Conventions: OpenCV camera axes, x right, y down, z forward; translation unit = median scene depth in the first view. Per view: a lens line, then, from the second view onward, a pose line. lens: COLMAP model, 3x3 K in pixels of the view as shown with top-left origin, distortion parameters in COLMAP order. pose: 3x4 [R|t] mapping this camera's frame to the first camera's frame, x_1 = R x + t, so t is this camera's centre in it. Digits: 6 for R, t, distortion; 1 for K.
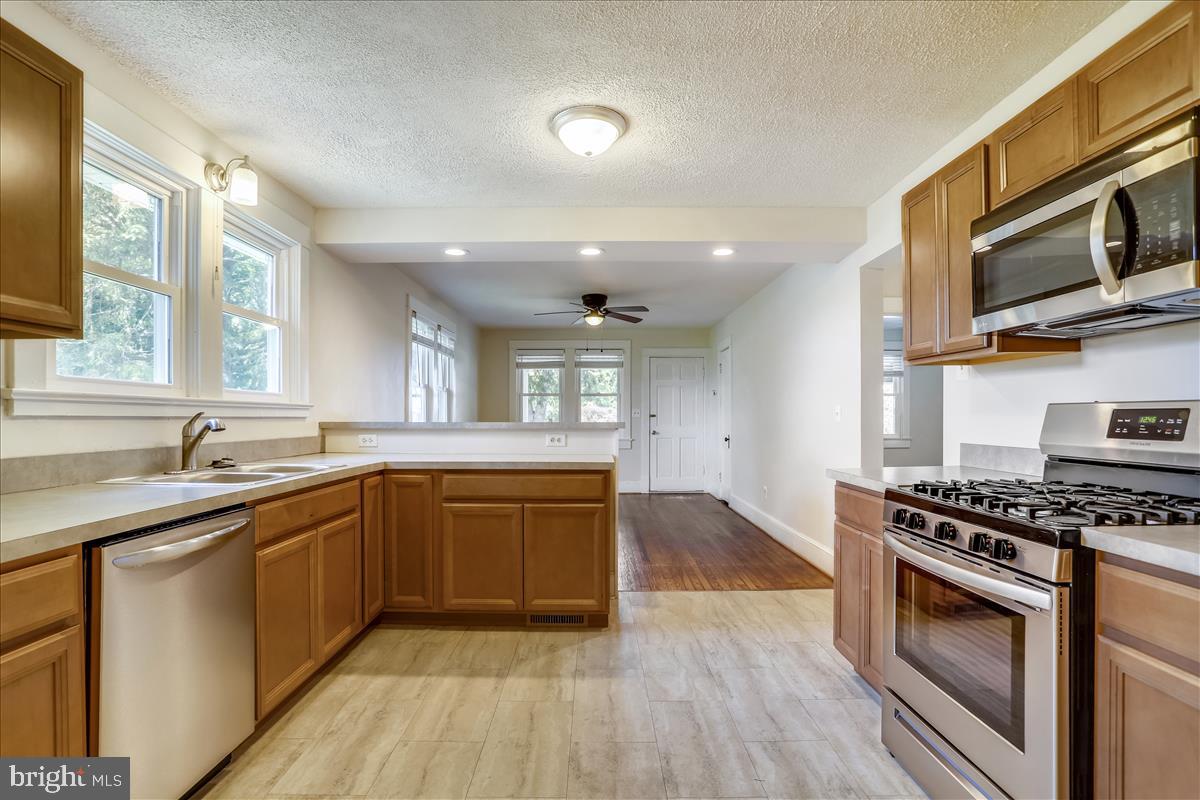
lens RADIAL K [[585.2, 0, 608.6], [0, 585.2, 413.6], [0, 0, 1]] dist [-0.054913, 0.022859]
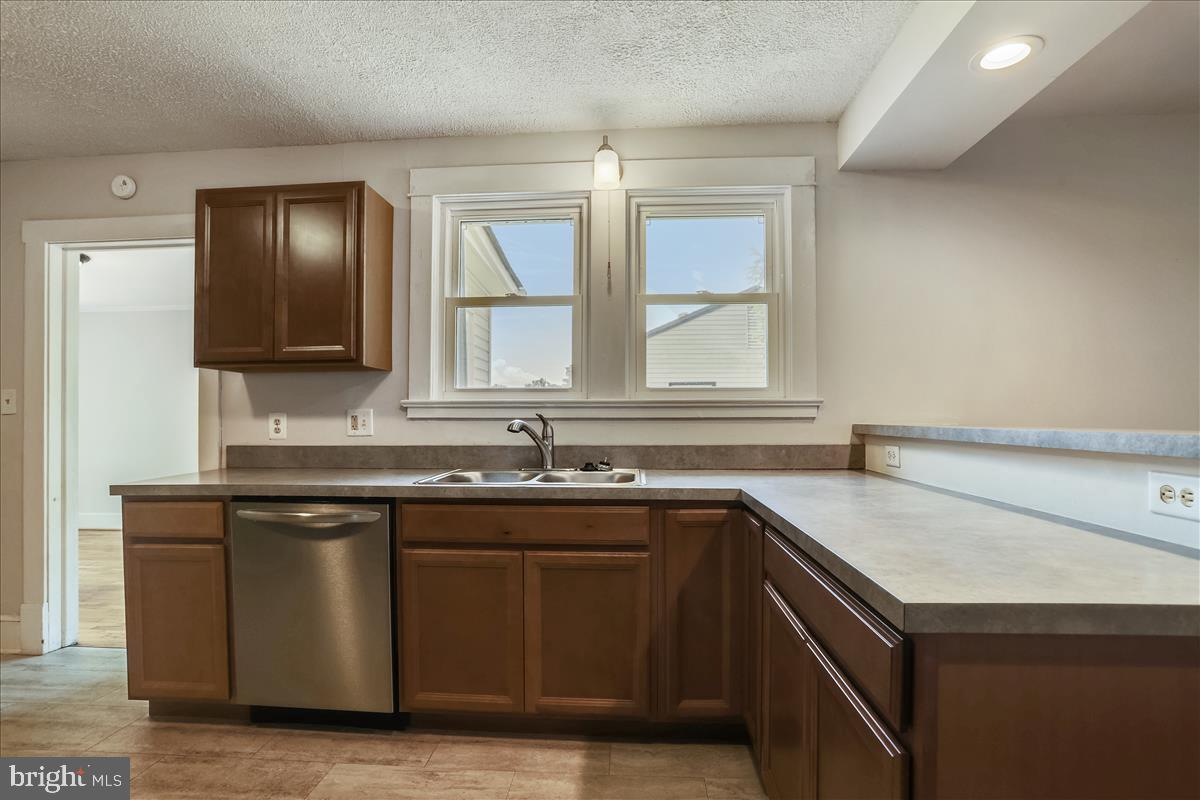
lens RADIAL K [[582.7, 0, 575.7], [0, 582.7, 398.7], [0, 0, 1]] dist [-0.066238, 0.027089]
pose [[-0.079166, -0.030253, -0.996402, 0.294310], [0.009326, 0.999473, -0.031087, 0.002346], [0.996818, -0.011753, -0.078842, 0.977146]]
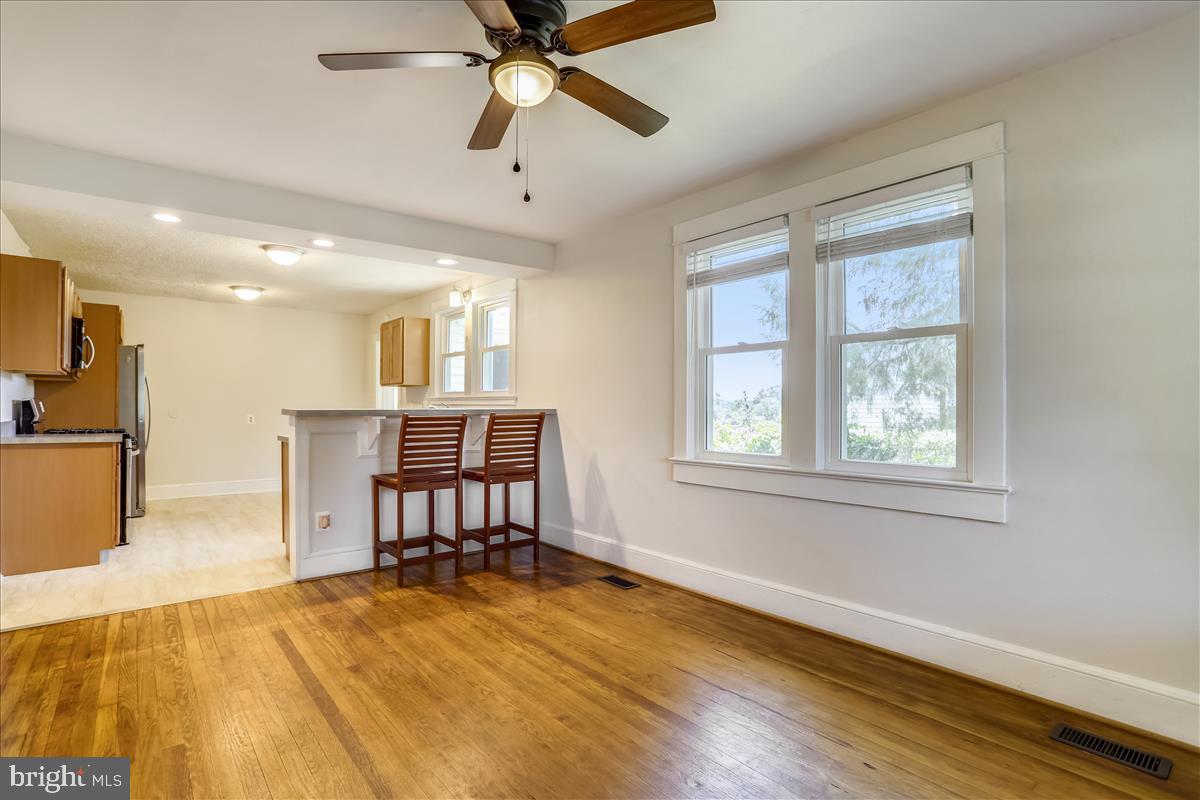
lens RADIAL K [[588.0, 0, 600.0], [0, 588.0, 400.0], [0, 0, 1]] dist [-0.052208, 0.023716]
pose [[-0.782443, -0.003524, -0.622713, 0.327690], [0.002667, 0.999956, -0.009009, 0.010152], [0.622717, -0.008710, -0.782399, 3.076288]]
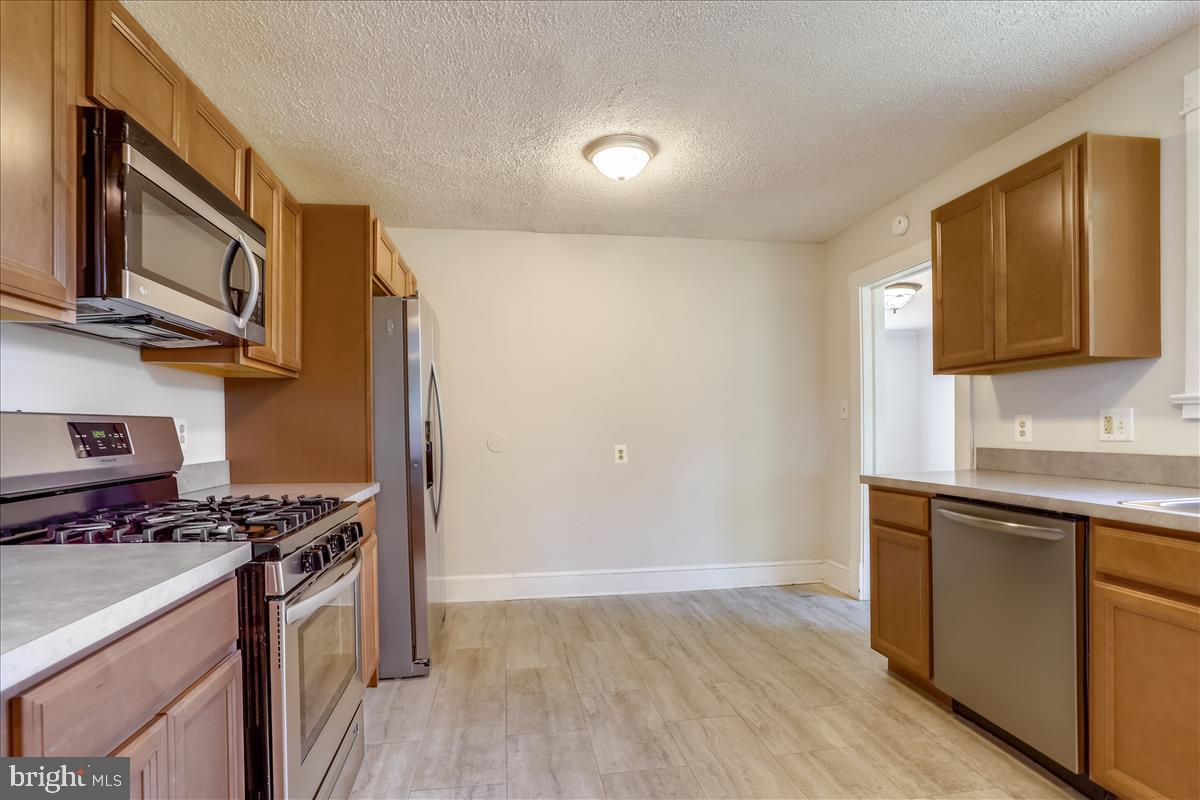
lens RADIAL K [[585.2, 0, 608.6], [0, 585.2, 413.6], [0, 0, 1]] dist [-0.054913, 0.022859]
pose [[-0.986711, 0.007409, -0.162314, 0.164104], [0.011577, 0.999627, -0.024749, 0.004780], [0.162070, -0.026299, -0.986429, 1.198870]]
